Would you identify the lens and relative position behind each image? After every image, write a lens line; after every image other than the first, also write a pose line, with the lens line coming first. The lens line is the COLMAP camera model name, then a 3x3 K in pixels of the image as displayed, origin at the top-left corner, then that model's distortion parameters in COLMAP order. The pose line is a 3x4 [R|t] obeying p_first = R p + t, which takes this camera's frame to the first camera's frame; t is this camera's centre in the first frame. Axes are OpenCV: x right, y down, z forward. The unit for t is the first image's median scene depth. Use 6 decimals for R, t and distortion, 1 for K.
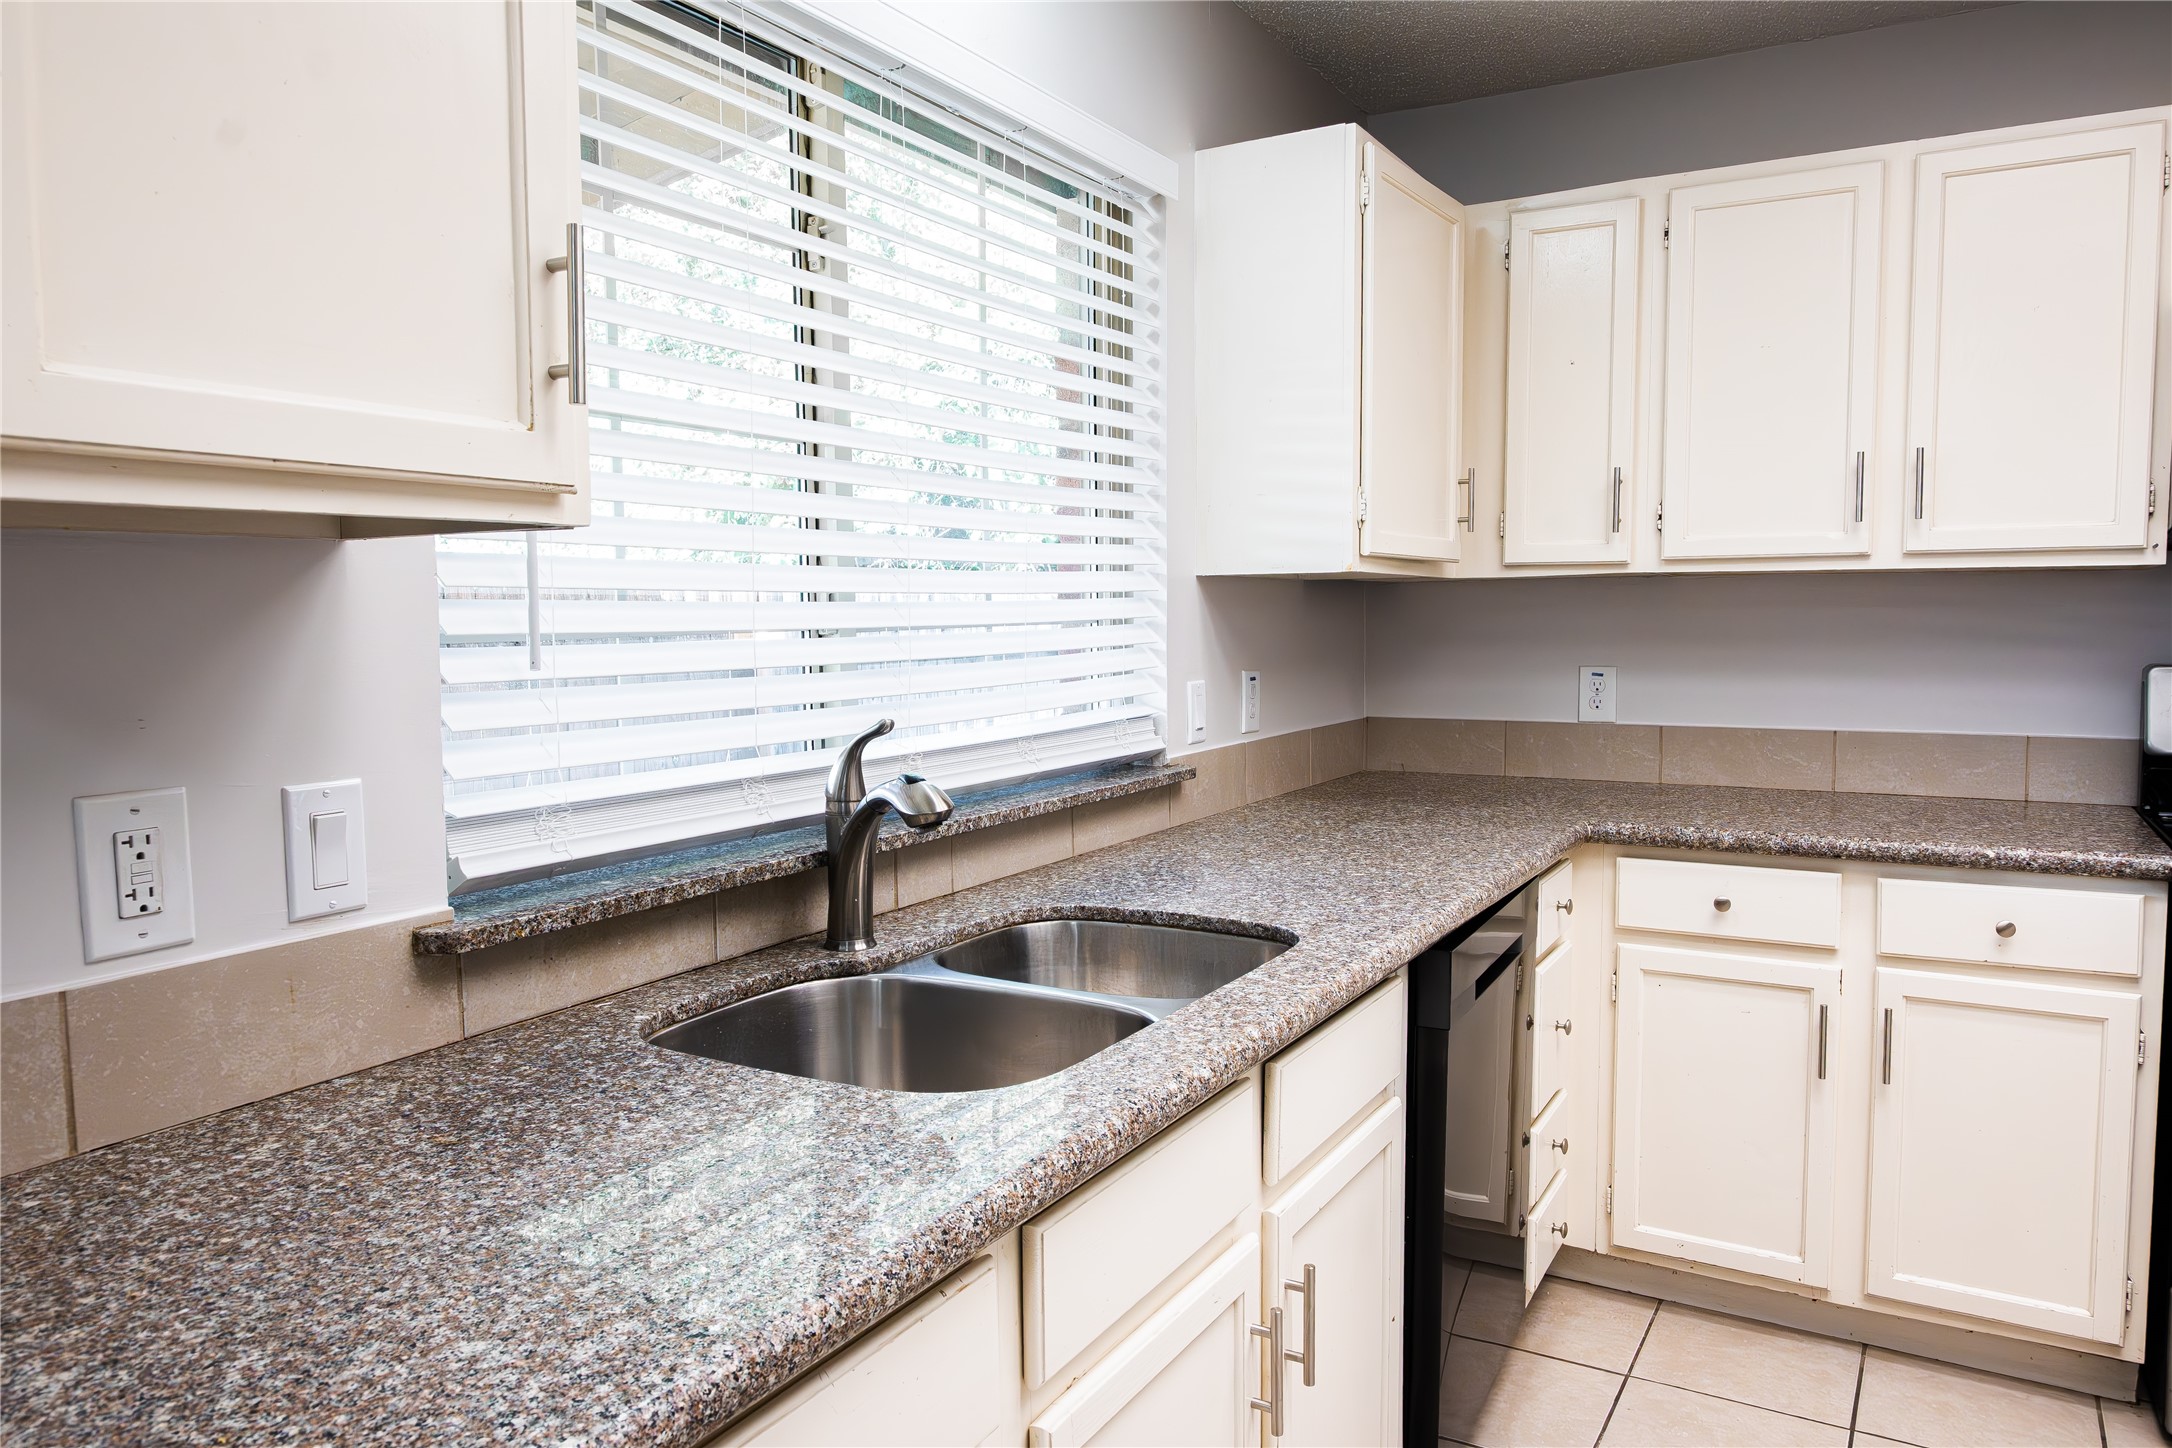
lens RADIAL K [[1498.8, 0, 1086.0], [0, 1498.8, 724.0], [0, 0, 1]] dist [-0.001090, -0.000650]
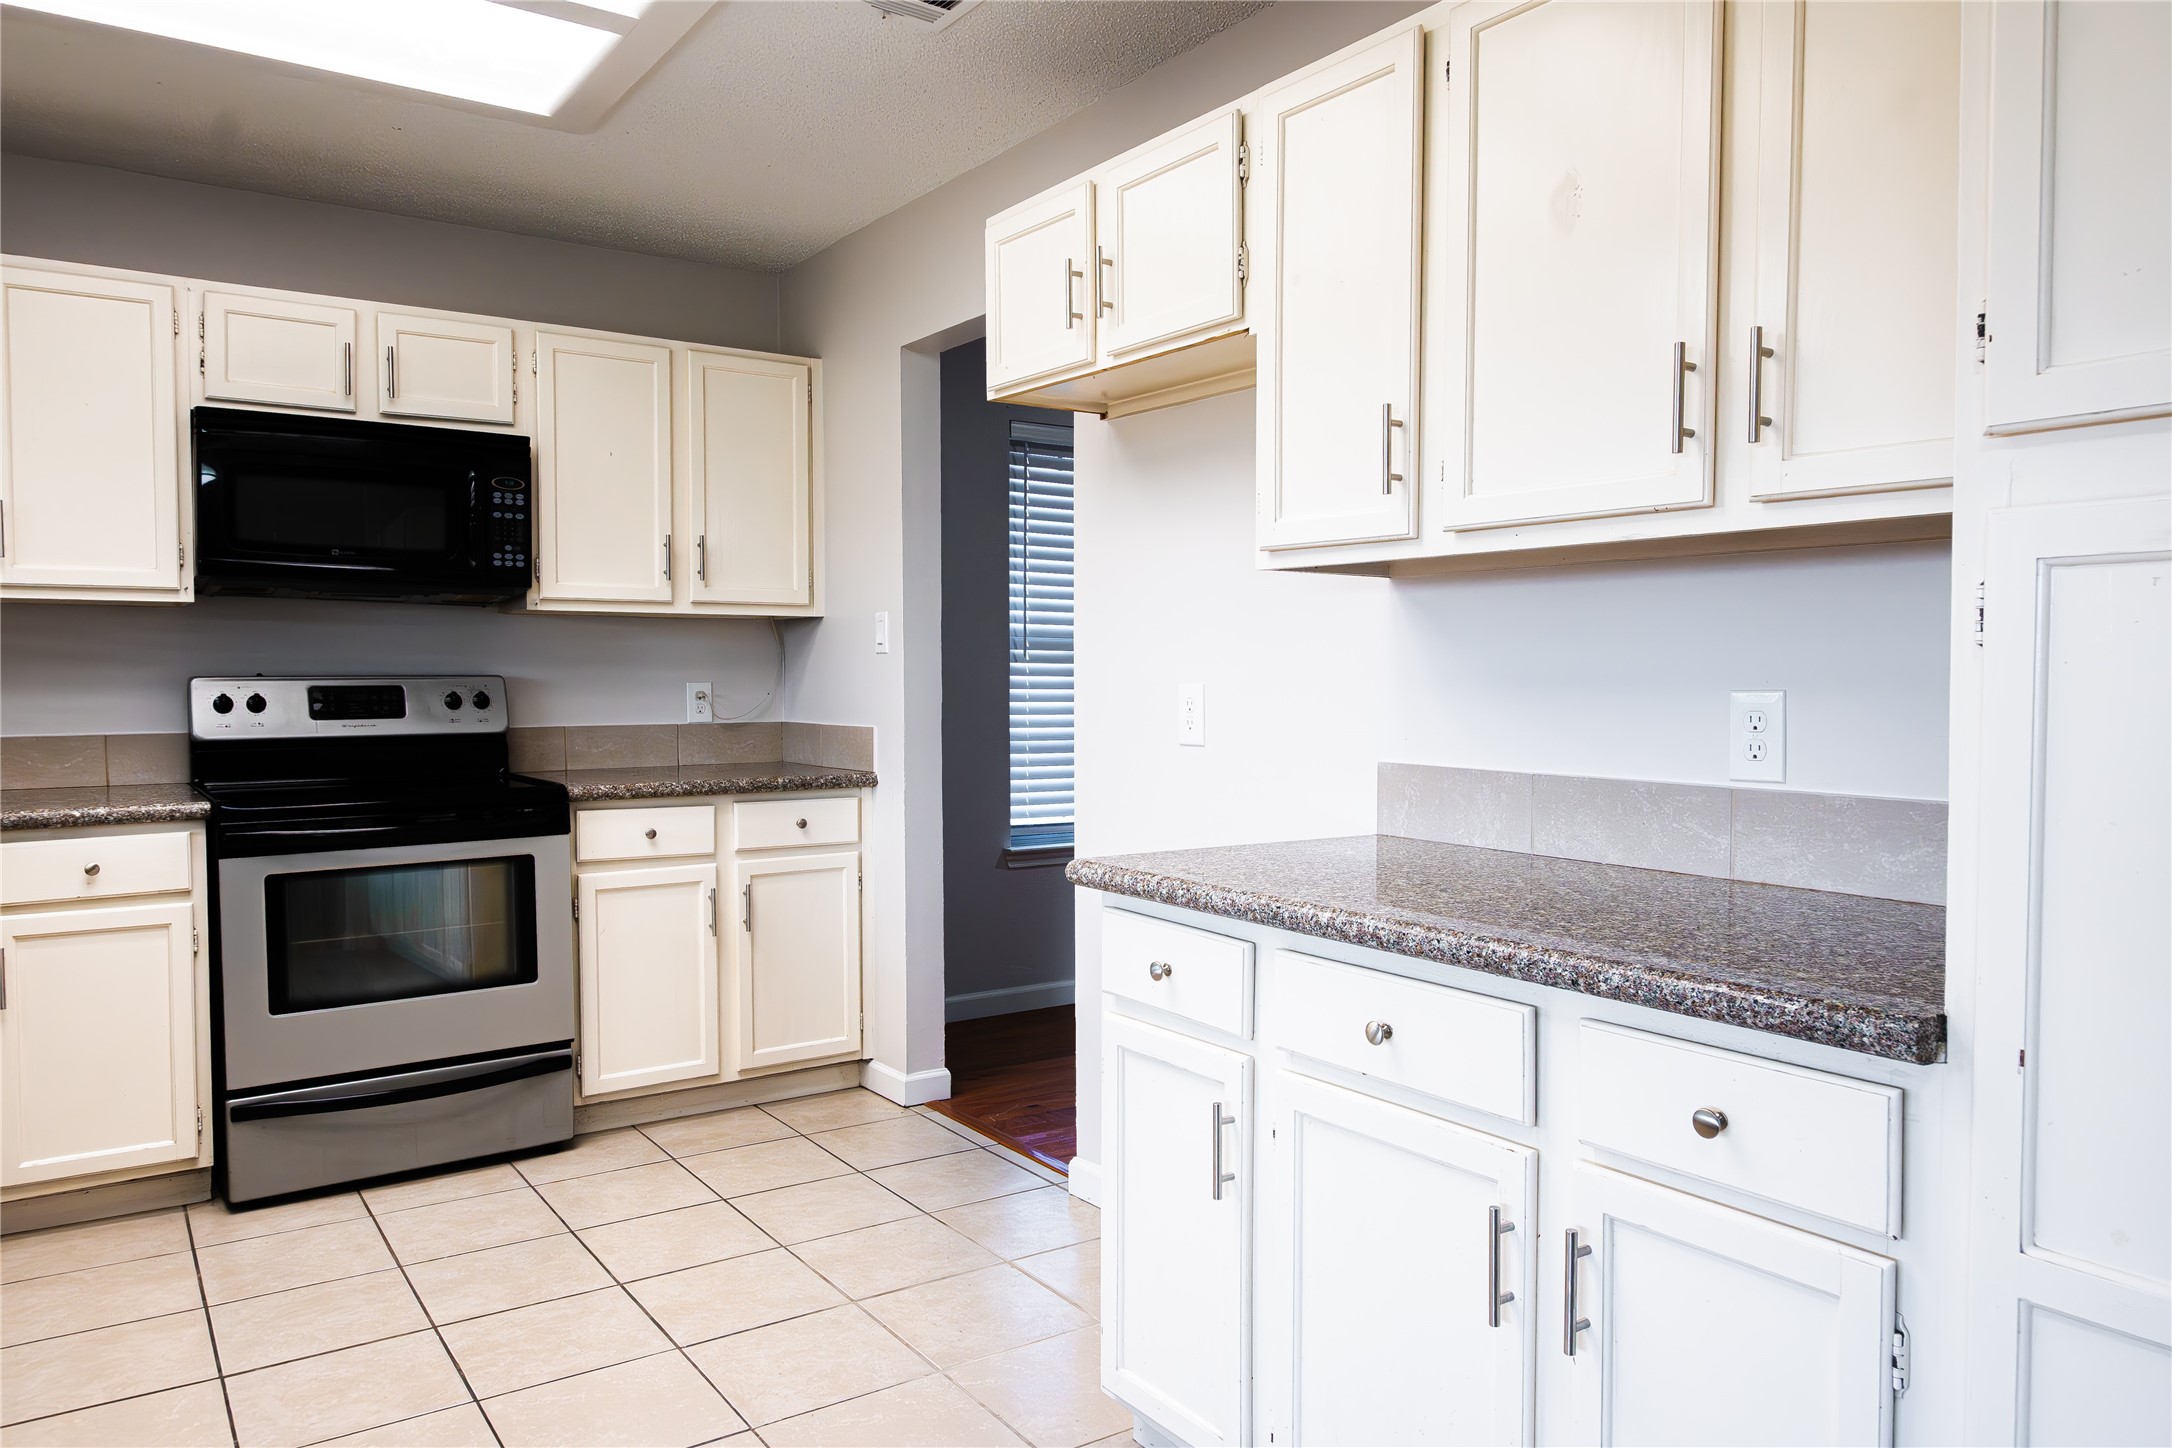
lens RADIAL K [[1498.8, 0, 1086.0], [0, 1498.8, 724.0], [0, 0, 1]] dist [-0.001090, -0.000650]
pose [[0.430830, -0.026807, 0.902035, -0.187089], [0.066811, 0.997763, -0.002258, 0.065941], [-0.899957, 0.061239, 0.431657, -0.348874]]
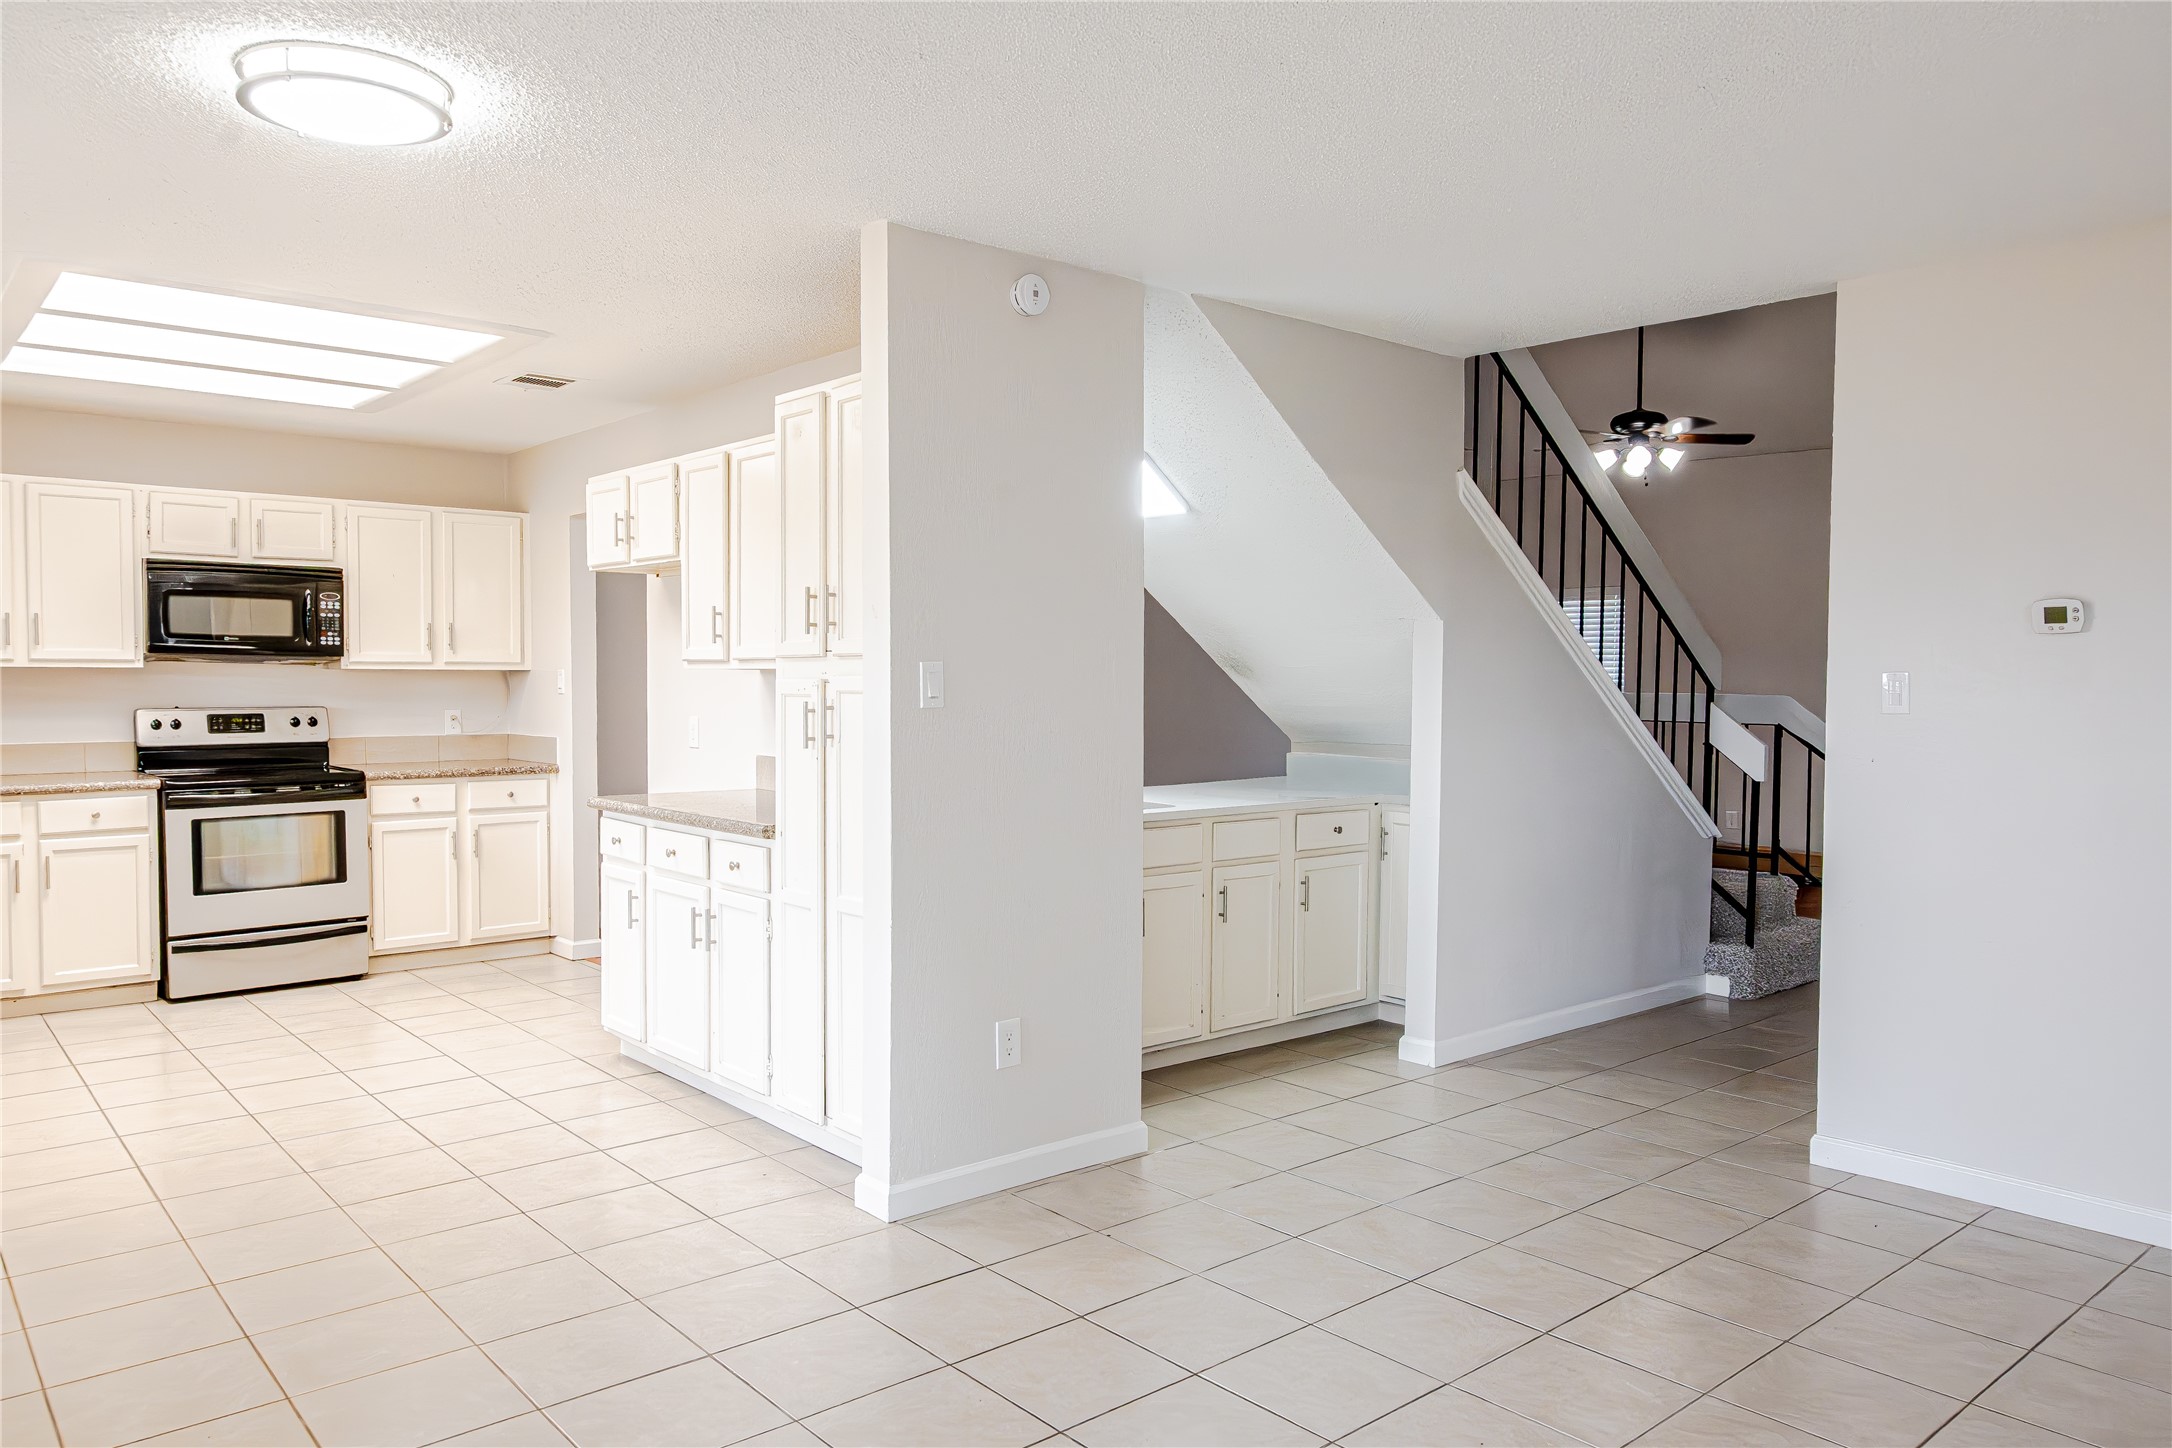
lens RADIAL K [[1498.8, 0, 1086.0], [0, 1498.8, 724.0], [0, 0, 1]] dist [-0.001090, -0.000650]
pose [[0.334846, -0.023236, 0.941986, -1.085233], [0.066635, 0.997777, 0.000925, 0.087721], [-0.939914, 0.062459, 0.335650, -1.280702]]
